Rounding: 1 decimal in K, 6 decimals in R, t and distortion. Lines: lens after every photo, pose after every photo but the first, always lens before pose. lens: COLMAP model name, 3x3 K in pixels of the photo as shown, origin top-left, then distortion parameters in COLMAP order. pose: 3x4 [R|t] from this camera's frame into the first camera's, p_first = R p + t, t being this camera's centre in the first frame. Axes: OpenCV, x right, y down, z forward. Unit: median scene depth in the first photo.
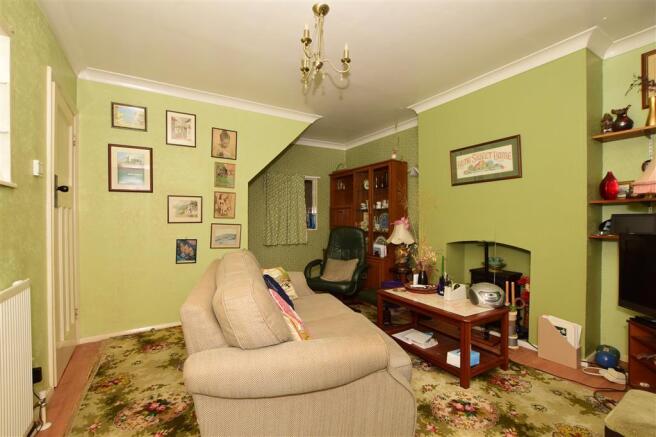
lens RADIAL K [[297.1, 0, 330.9], [0, 297.1, 218.9], [0, 0, 1]] dist [-0.004805, -0.000327]
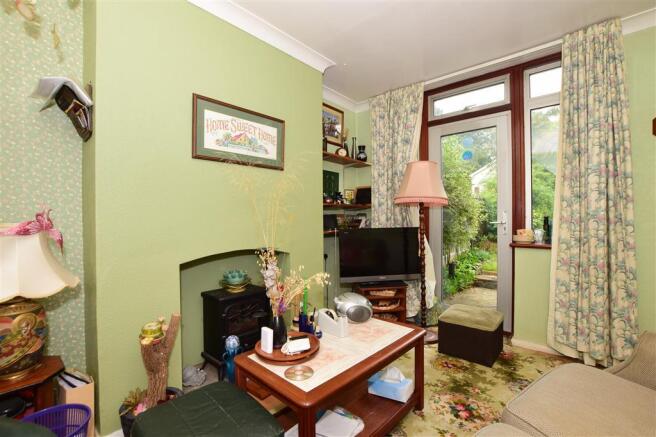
lens RADIAL K [[297.1, 0, 331.4], [0, 297.1, 218.6], [0, 0, 1]] dist [-0.004805, -0.000327]
pose [[-0.292591, 0.001887, 0.956236, -0.229571], [0.004869, 0.999988, -0.000484, 0.003528], [-0.956225, 0.004514, -0.292596, 1.097205]]
